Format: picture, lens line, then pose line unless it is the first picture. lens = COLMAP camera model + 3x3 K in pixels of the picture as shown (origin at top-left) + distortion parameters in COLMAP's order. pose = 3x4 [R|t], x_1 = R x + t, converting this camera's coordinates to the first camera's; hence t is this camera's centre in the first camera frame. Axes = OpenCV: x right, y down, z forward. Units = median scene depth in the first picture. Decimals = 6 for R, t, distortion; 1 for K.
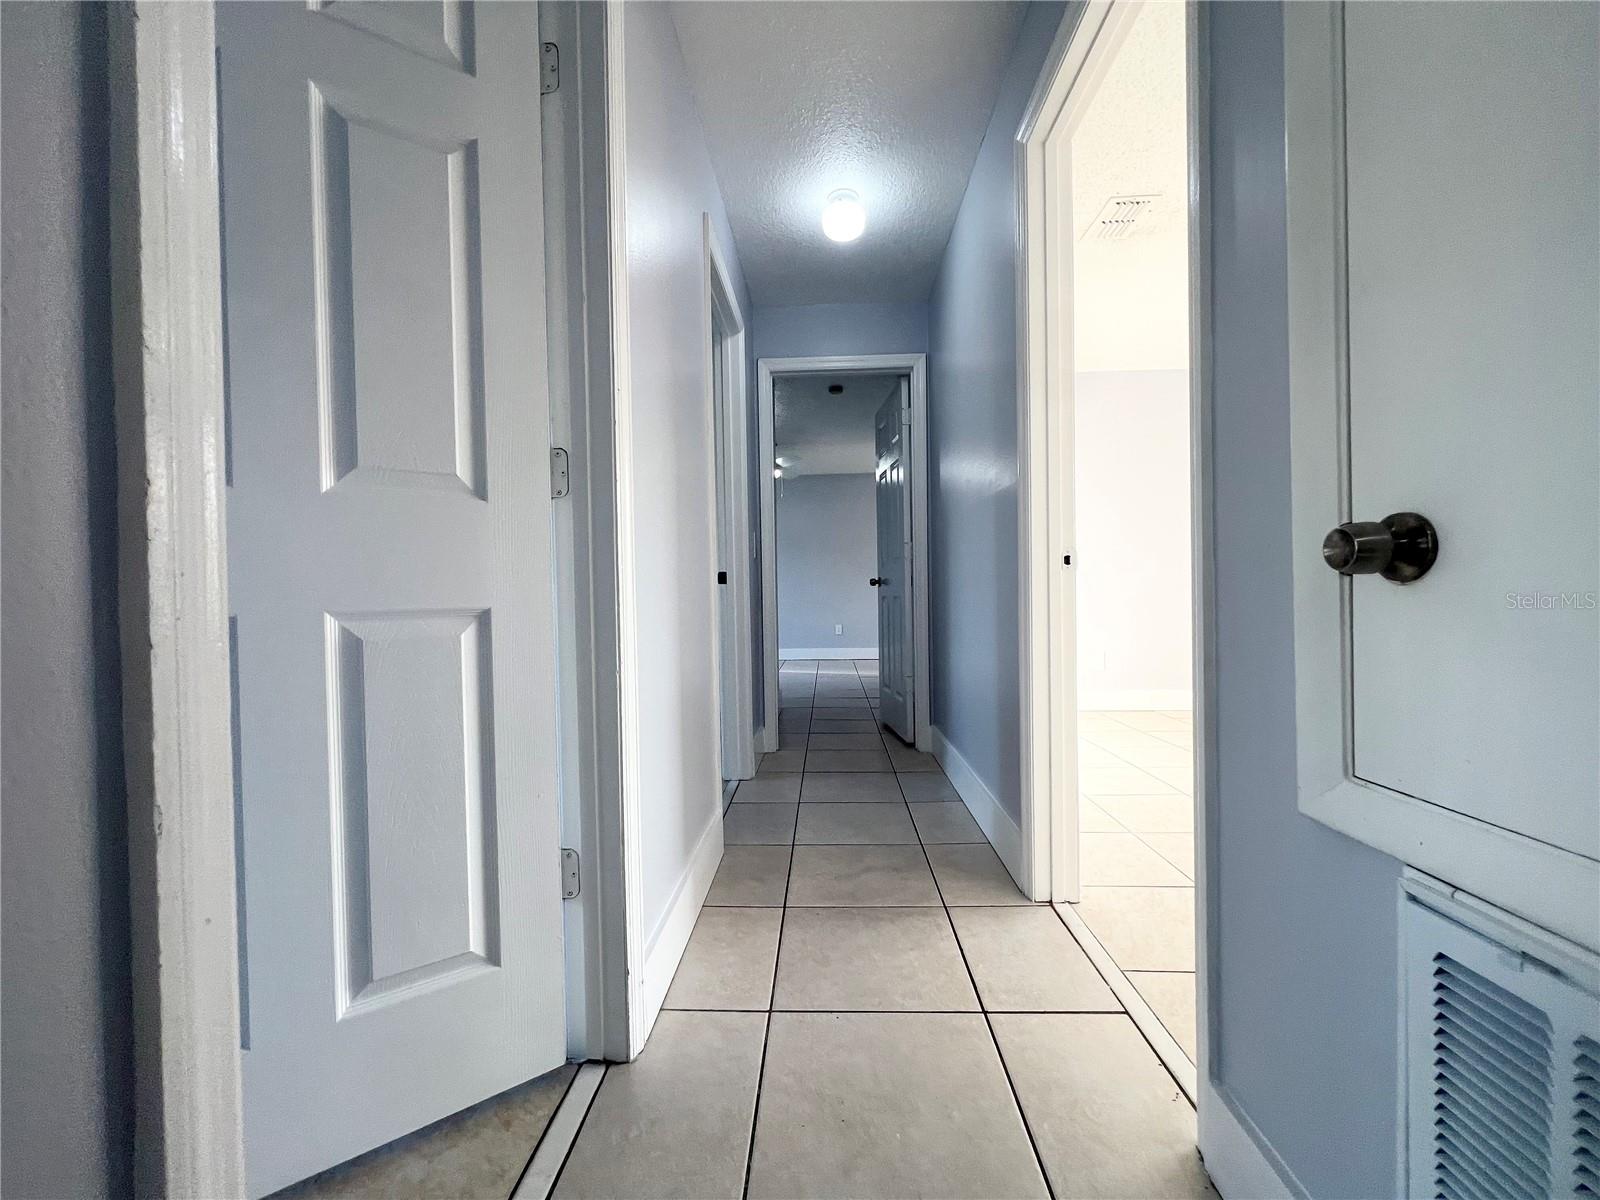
lens RADIAL K [[638.9, 0, 807.3], [0, 638.9, 598.8], [0, 0, 1]] dist [0.001030, -0.000635]
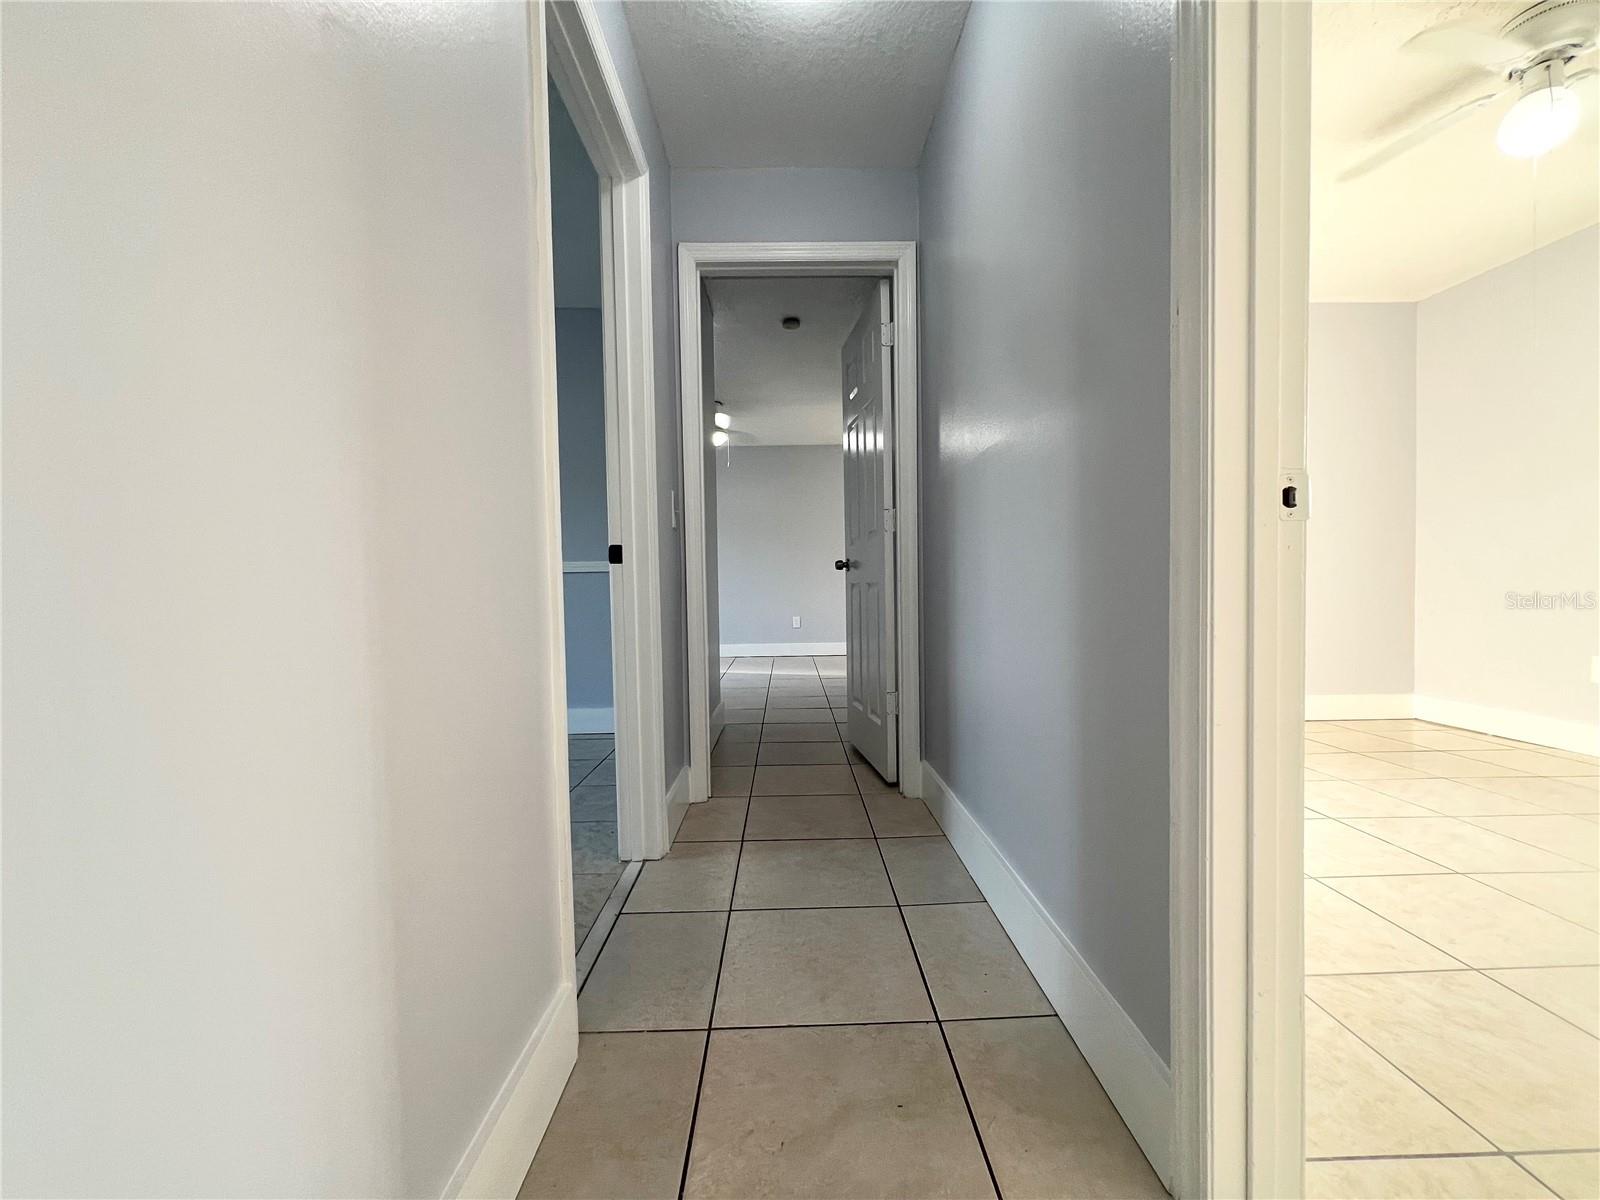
lens RADIAL K [[638.9, 0, 801.3], [0, 638.9, 595.8], [0, 0, 1]] dist [0.001030, -0.000635]
pose [[0.998519, -0.002216, 0.054368, 0.017721], [0.001471, 0.999904, 0.013751, 0.001180], [-0.054393, -0.013651, 0.998426, 0.277834]]
